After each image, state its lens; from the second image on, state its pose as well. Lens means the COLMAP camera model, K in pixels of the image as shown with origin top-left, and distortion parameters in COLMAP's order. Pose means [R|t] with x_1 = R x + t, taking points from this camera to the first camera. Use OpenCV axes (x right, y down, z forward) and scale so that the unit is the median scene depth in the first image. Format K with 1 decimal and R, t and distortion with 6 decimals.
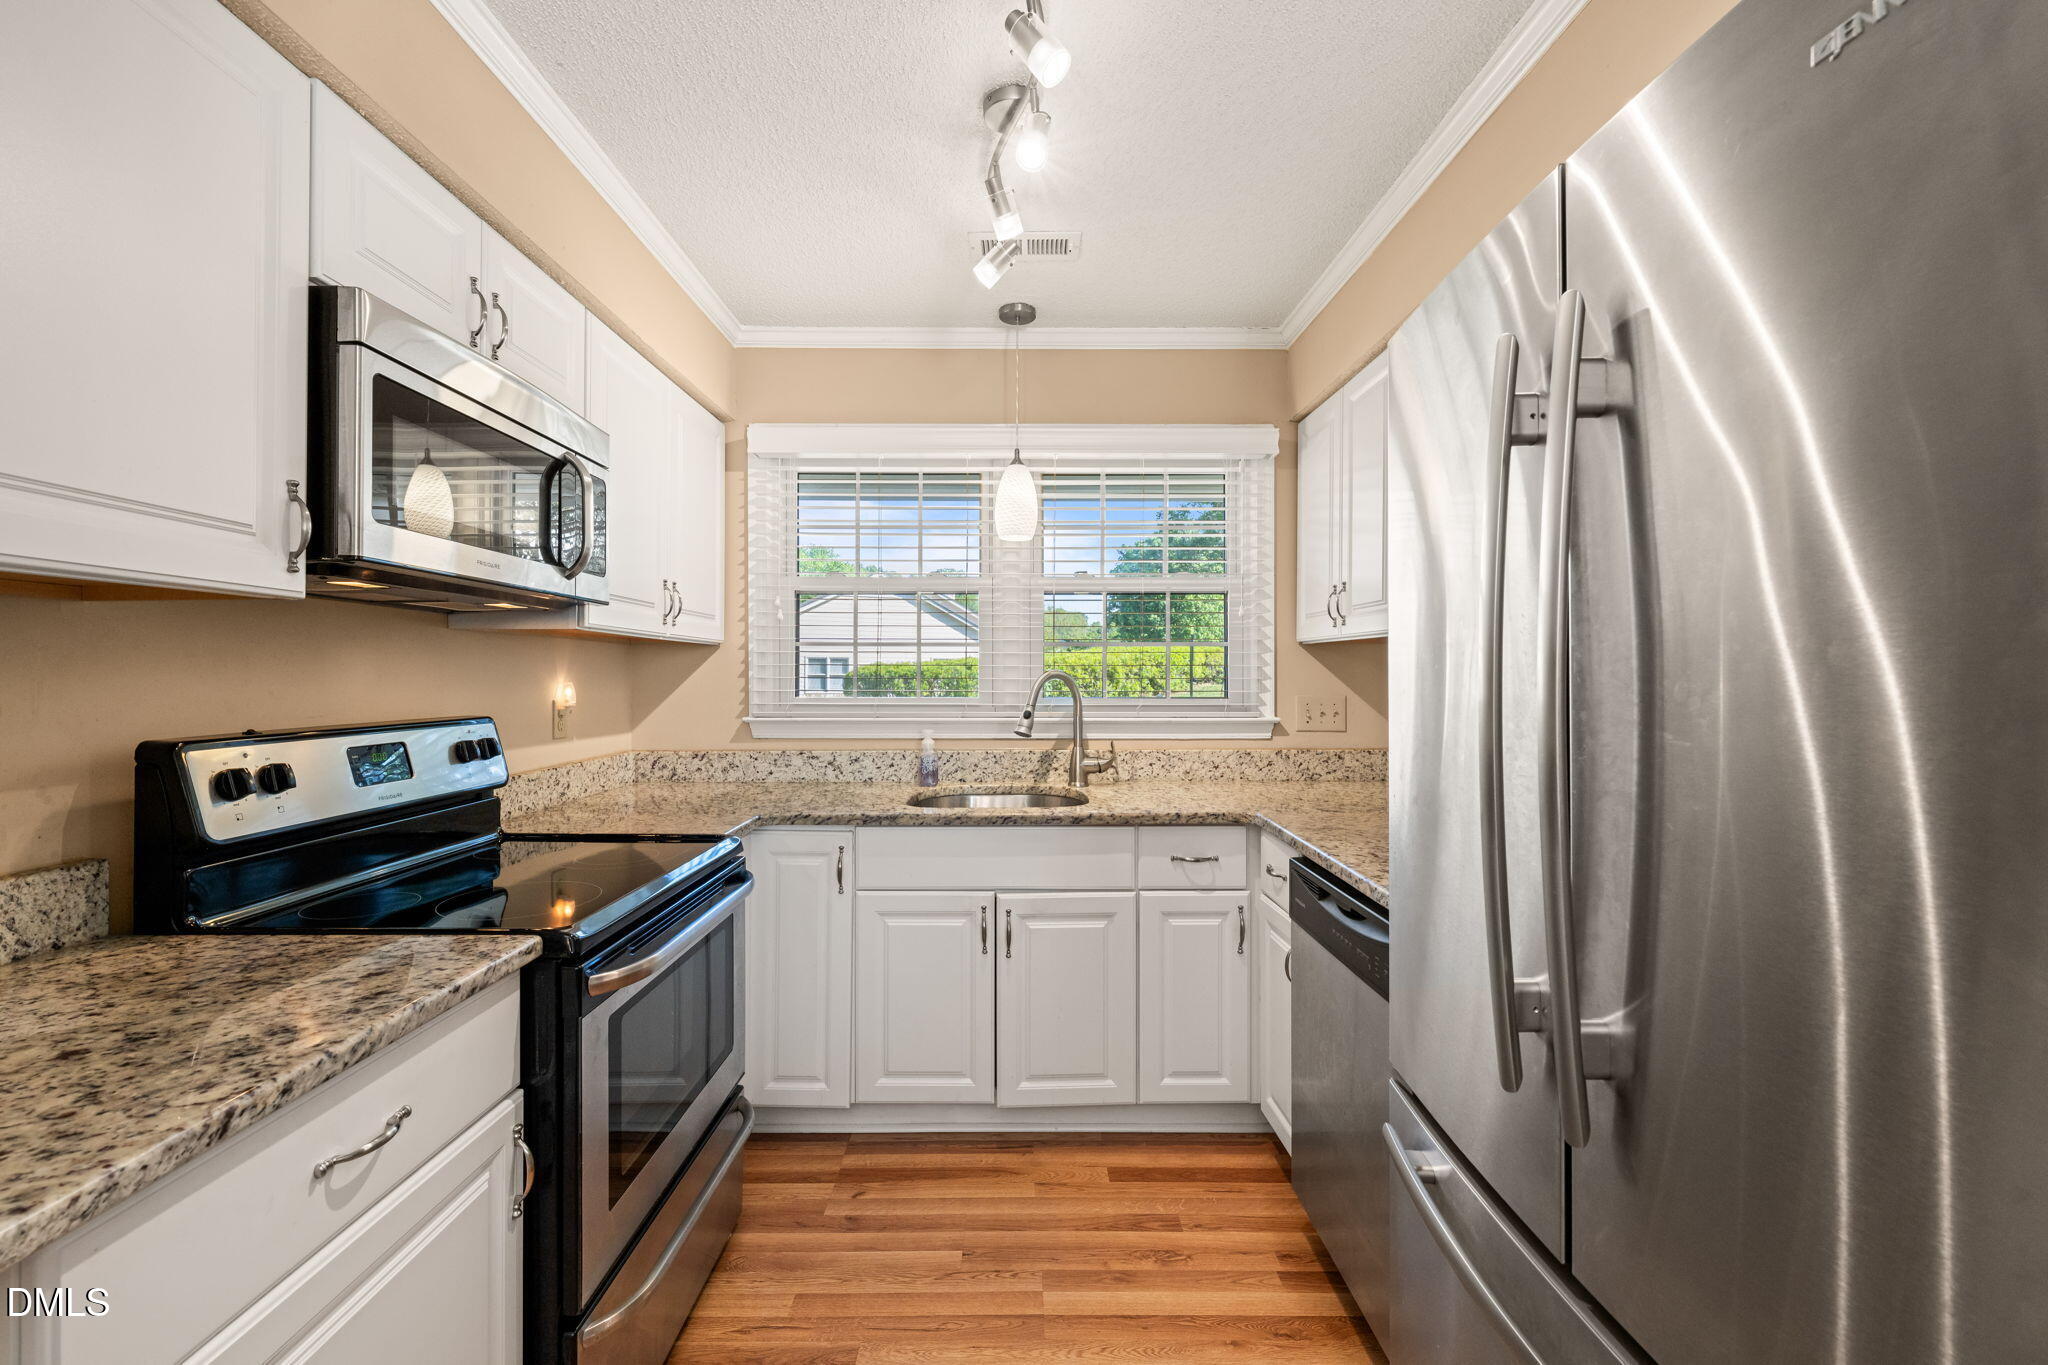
lens RADIAL K [[856.2, 0, 1019.1], [0, 856.2, 672.7], [0, 0, 1]] dist [-0.001549, -0.000258]
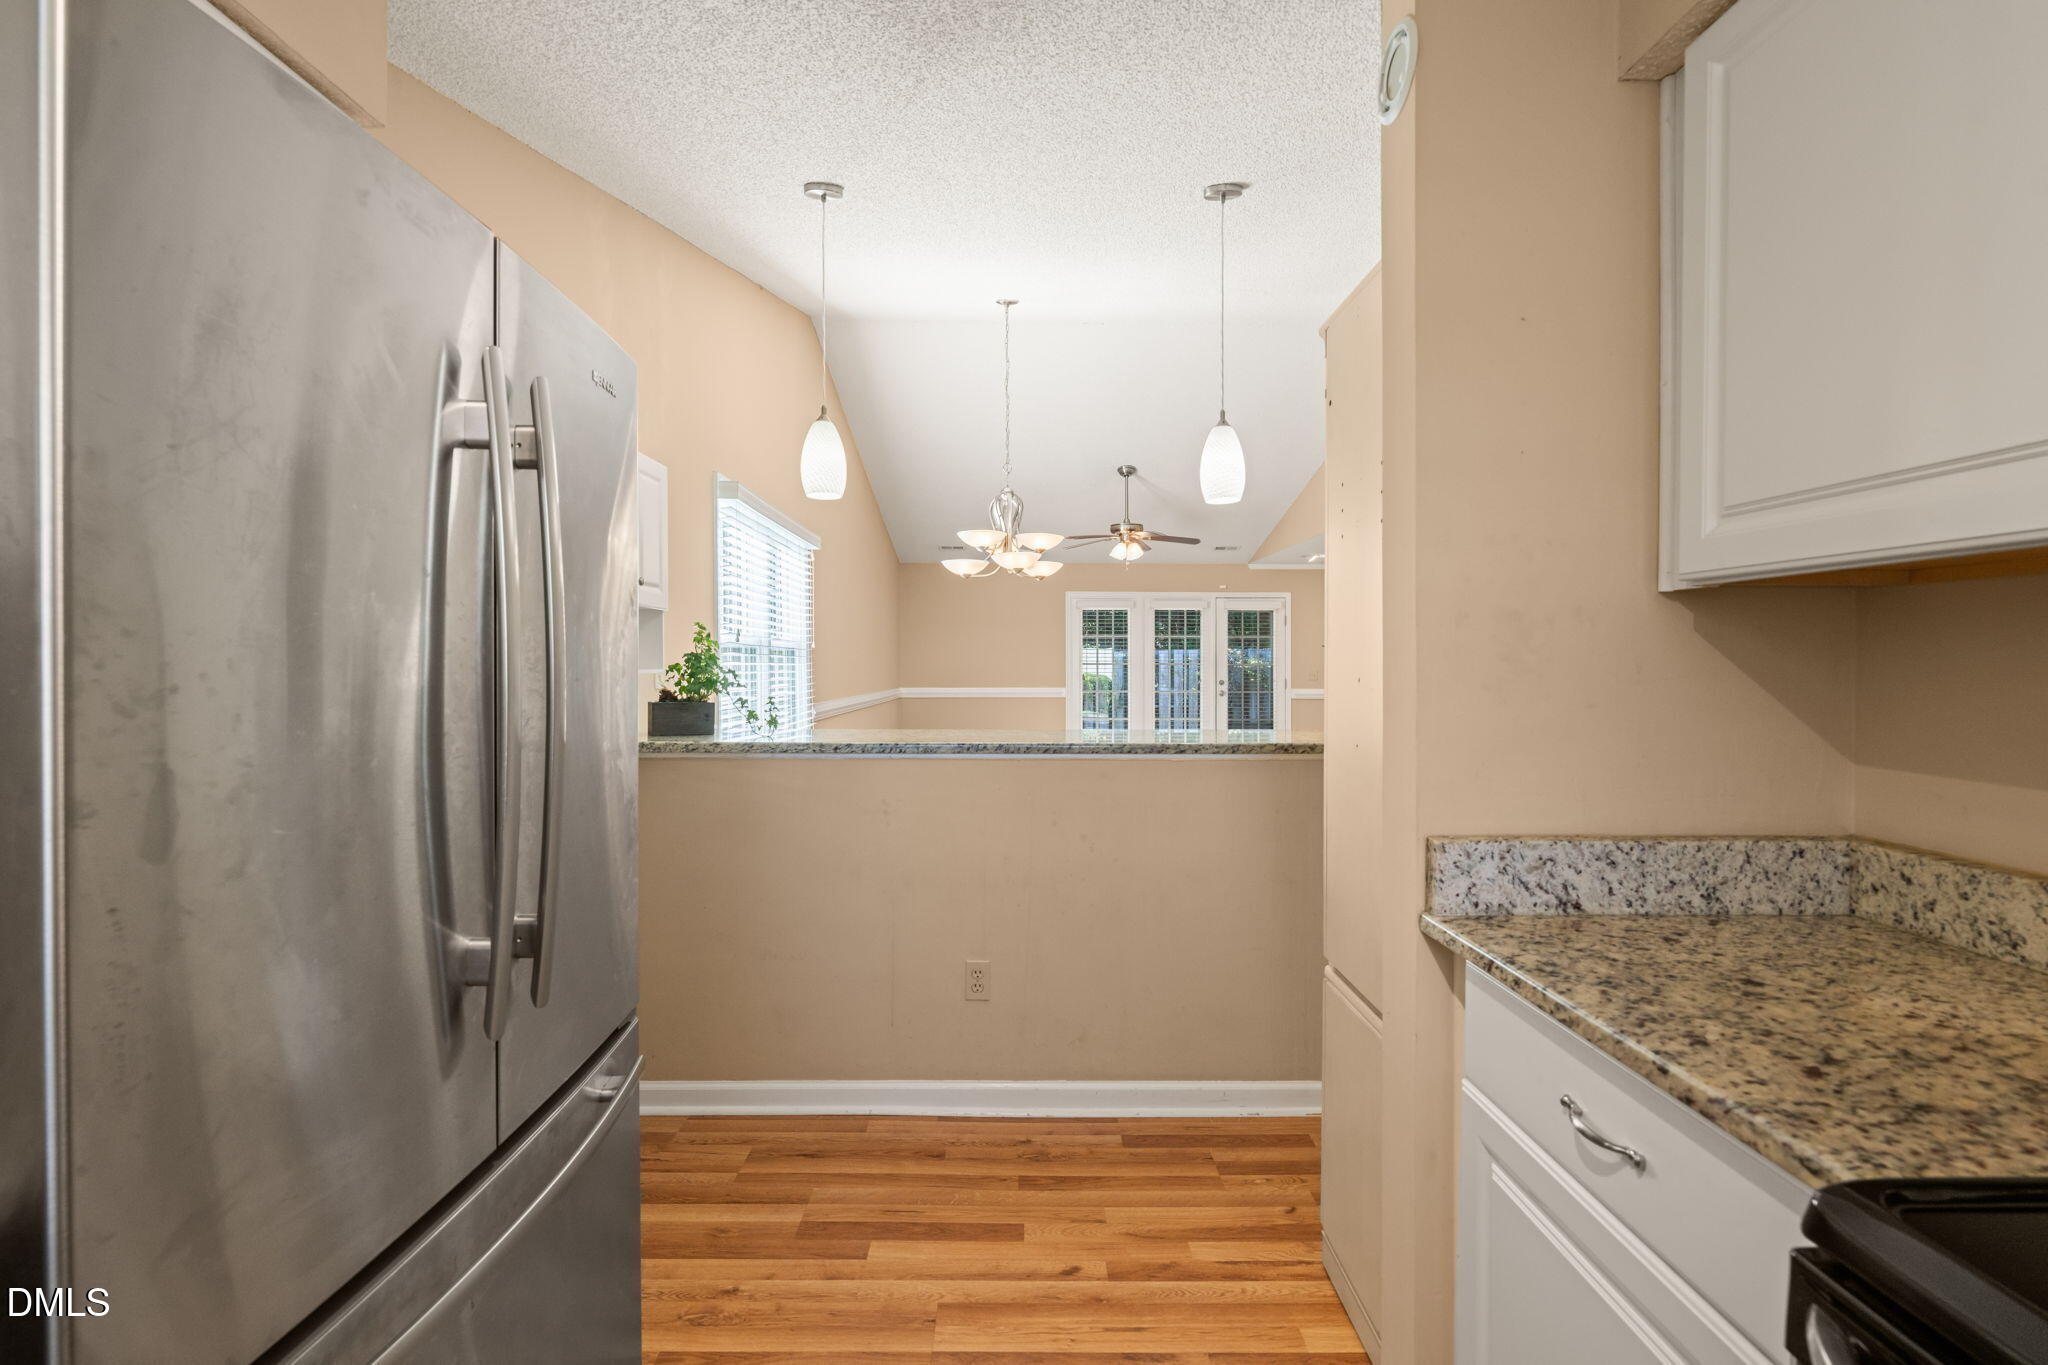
lens RADIAL K [[1015.8, 0, 1016.1], [0, 1015.8, 666.4], [0, 0, 1]] dist [-0.000667, -0.000103]
pose [[-0.999990, 0.000638, -0.004444, -0.088957], [0.000624, 0.999995, 0.003031, 0.006796], [0.004446, 0.003028, -0.999986, 2.275874]]
